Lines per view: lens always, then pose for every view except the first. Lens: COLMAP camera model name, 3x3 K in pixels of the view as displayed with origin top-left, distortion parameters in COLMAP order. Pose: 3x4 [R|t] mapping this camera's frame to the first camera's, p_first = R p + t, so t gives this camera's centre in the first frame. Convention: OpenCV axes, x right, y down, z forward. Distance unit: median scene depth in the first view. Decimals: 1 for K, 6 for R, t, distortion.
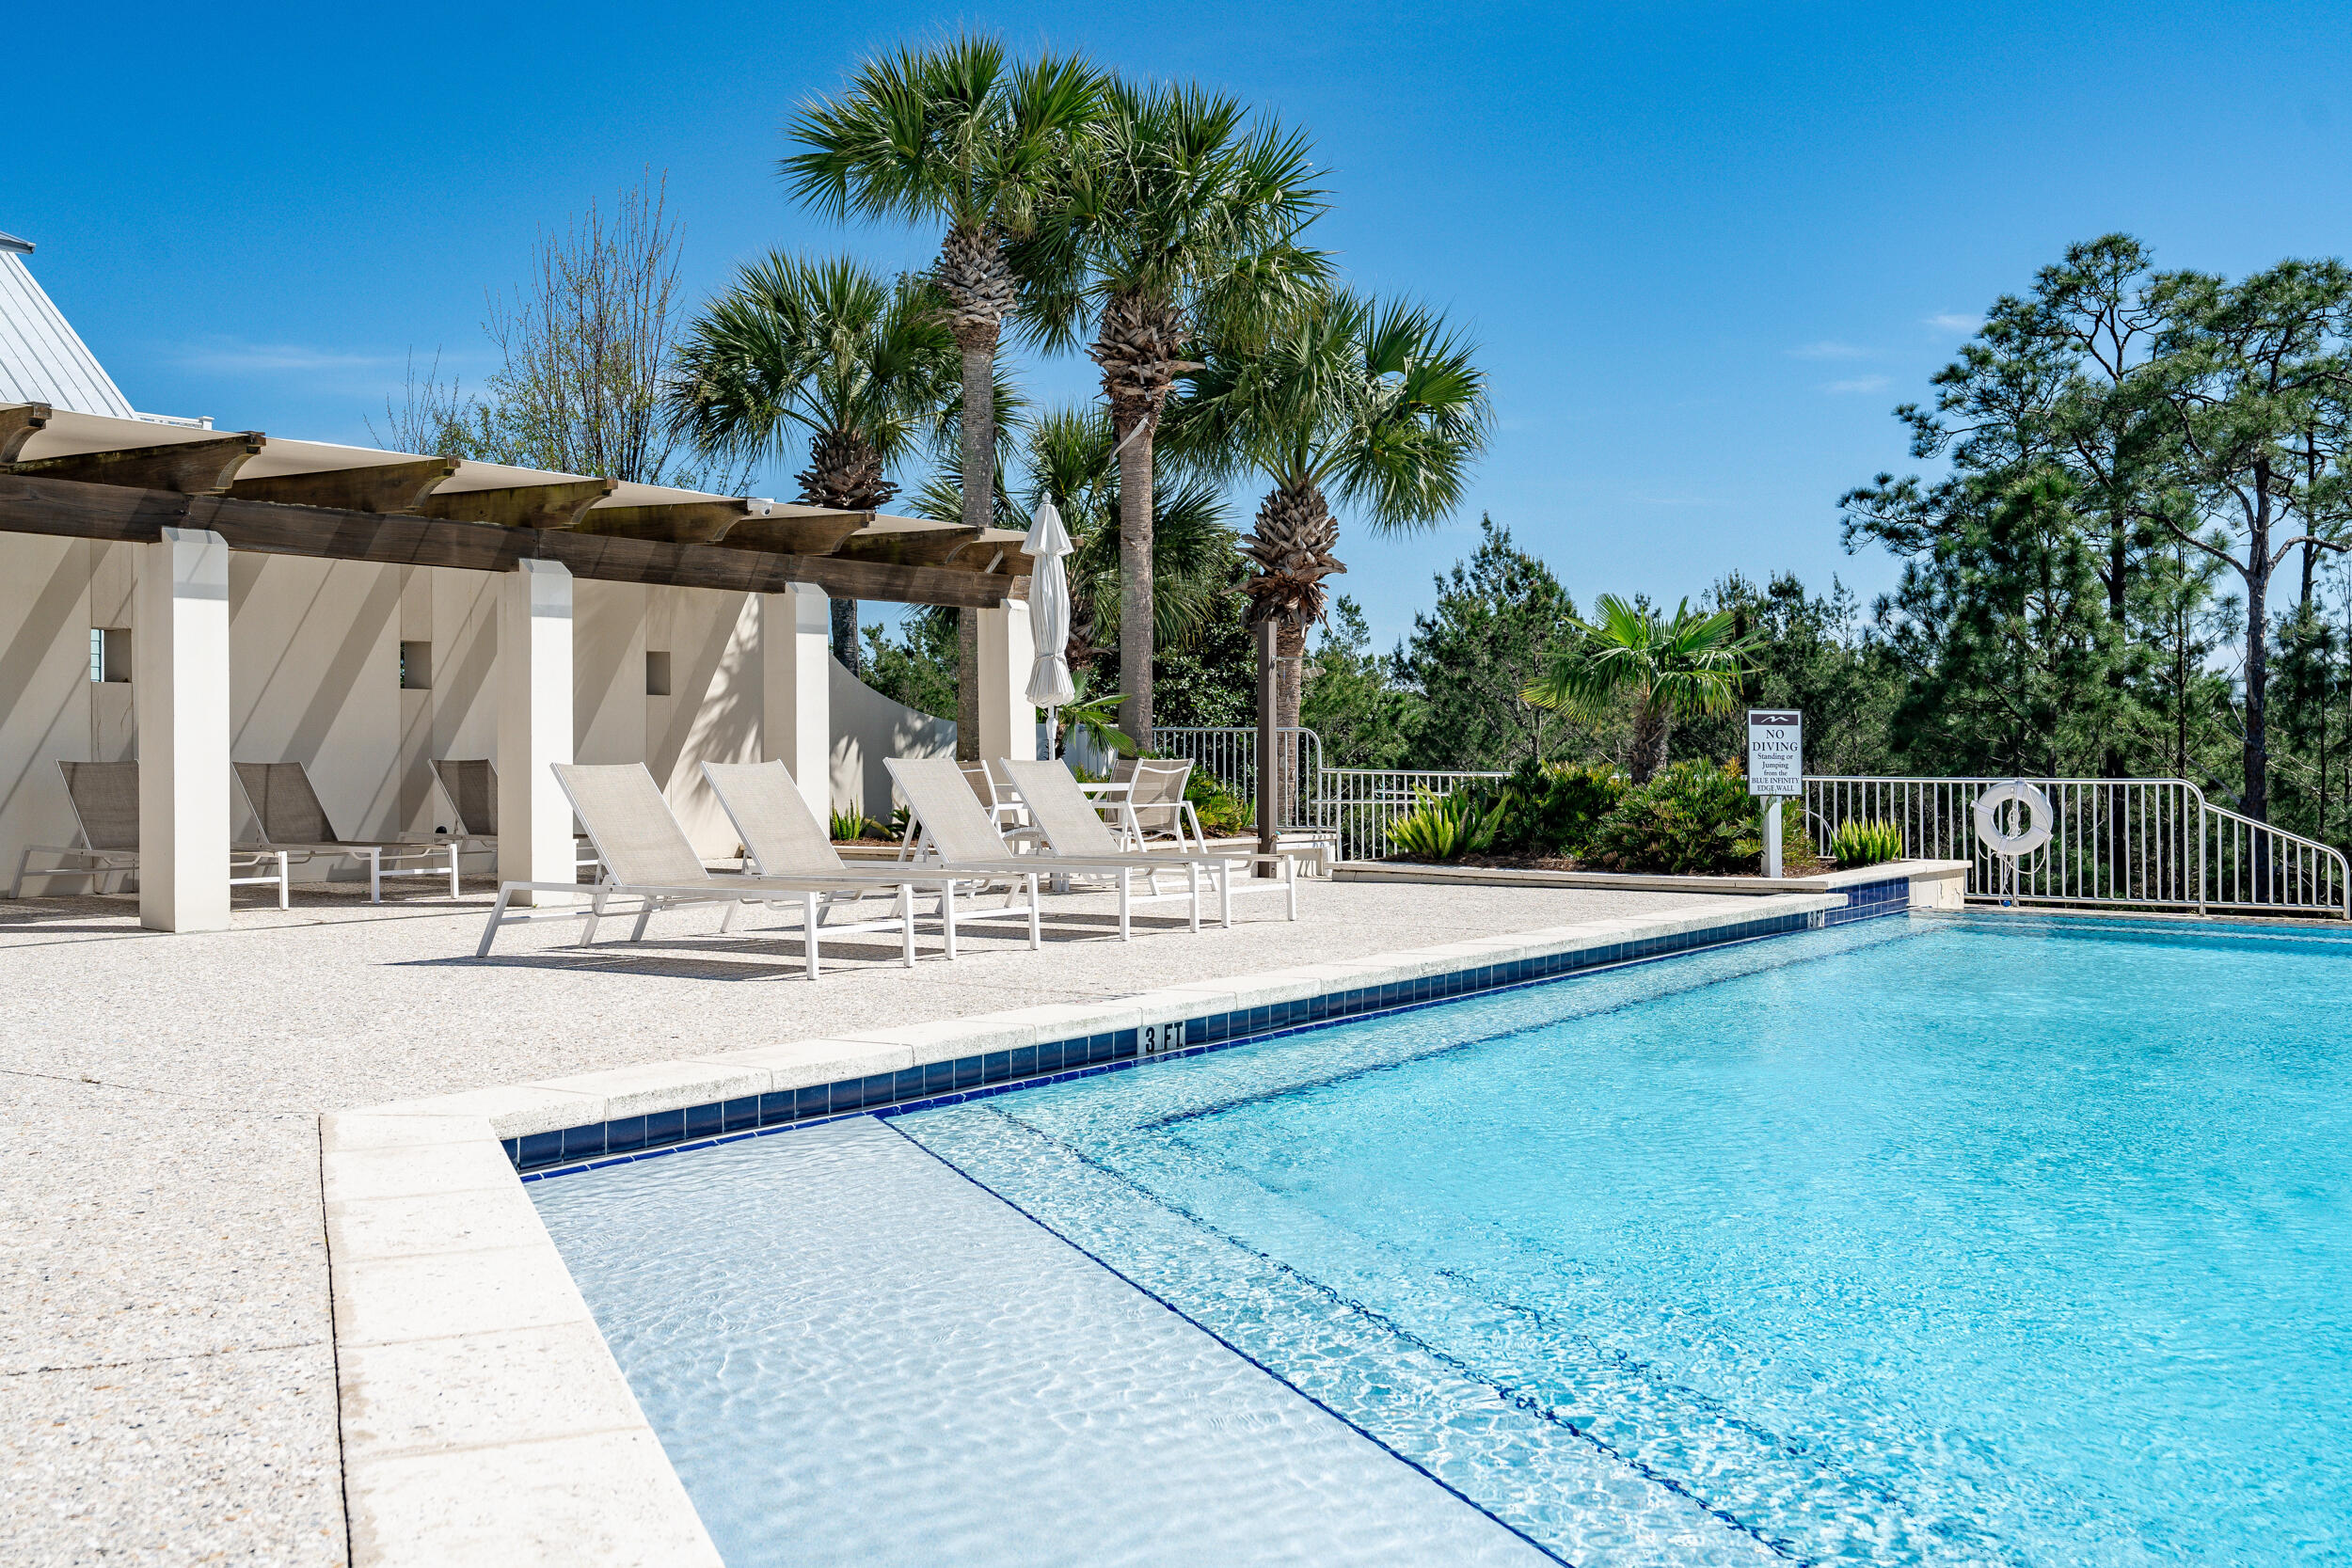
lens RADIAL K [[2367.3, 0, 1176.0], [0, 2367.3, 784.0], [0, 0, 1]] dist [0.001537, 0.004537]
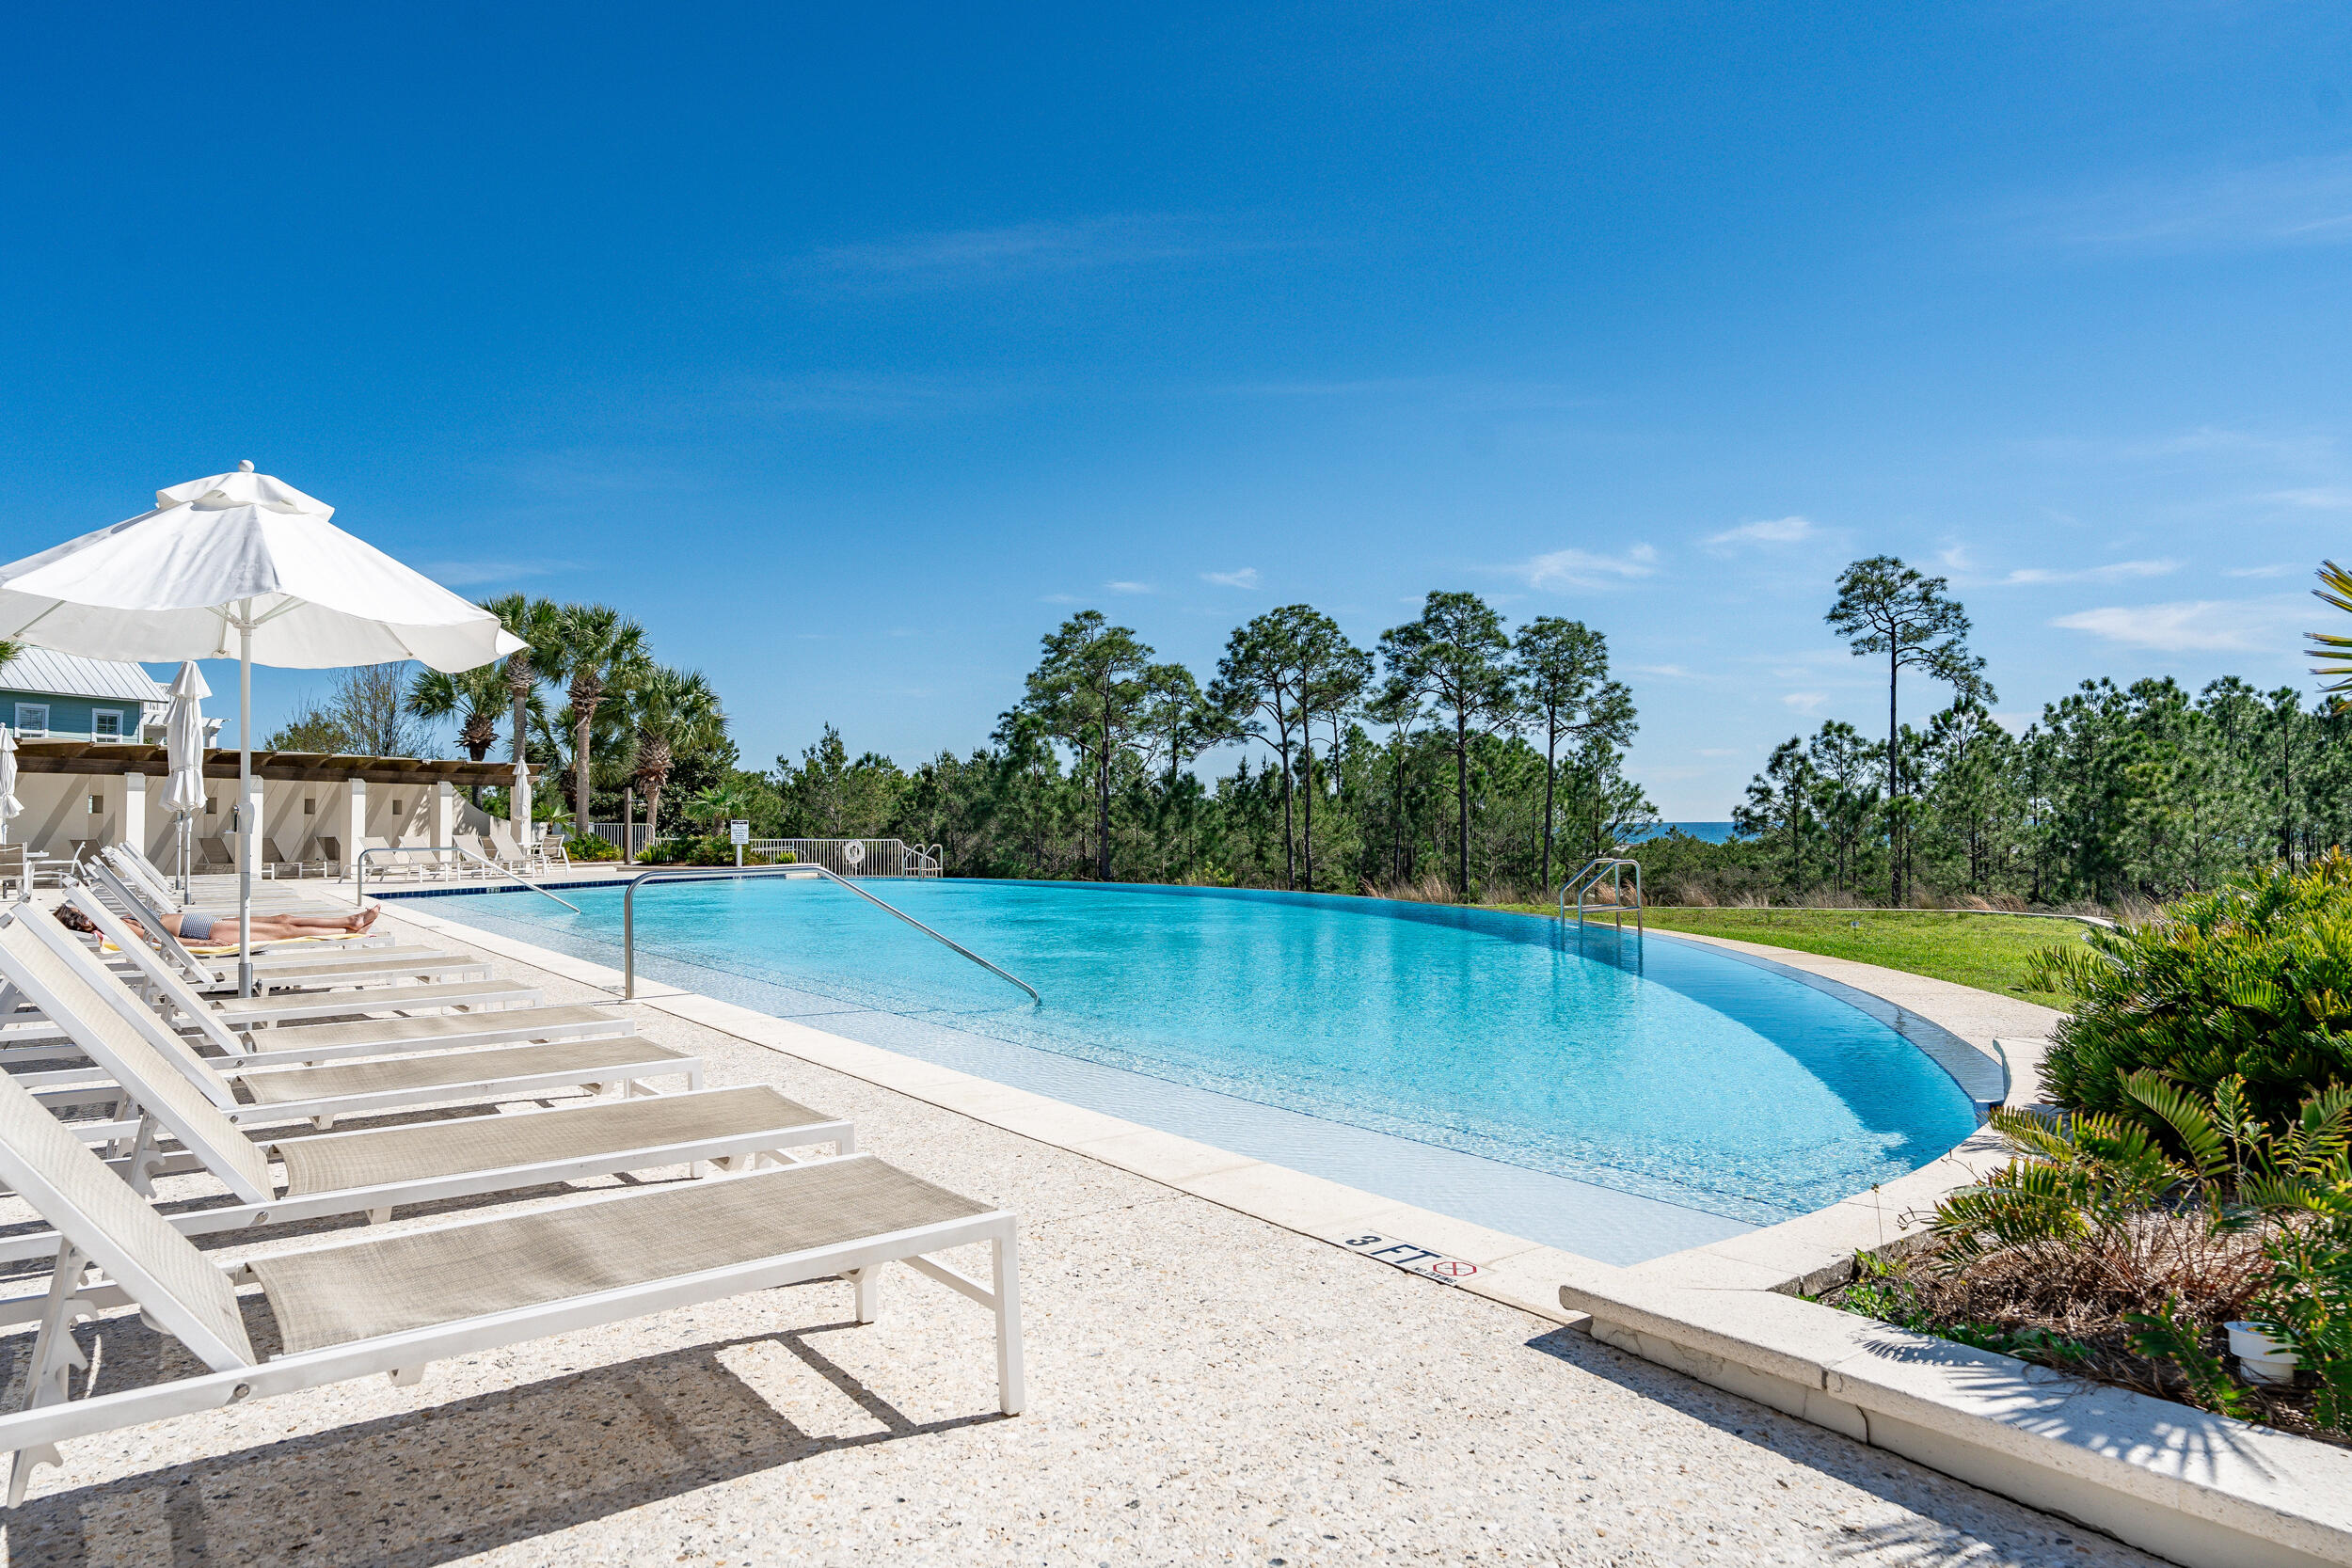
lens RADIAL K [[1442.3, 0, 1176.0], [0, 1442.3, 784.0], [0, 0, 1]] dist [0.001832, 0.000863]
pose [[0.965031, 0.001867, 0.262129, 0.277225], [0.009807, 0.999017, -0.043221, 0.013310], [-0.261952, 0.044280, 0.964064, -1.113328]]
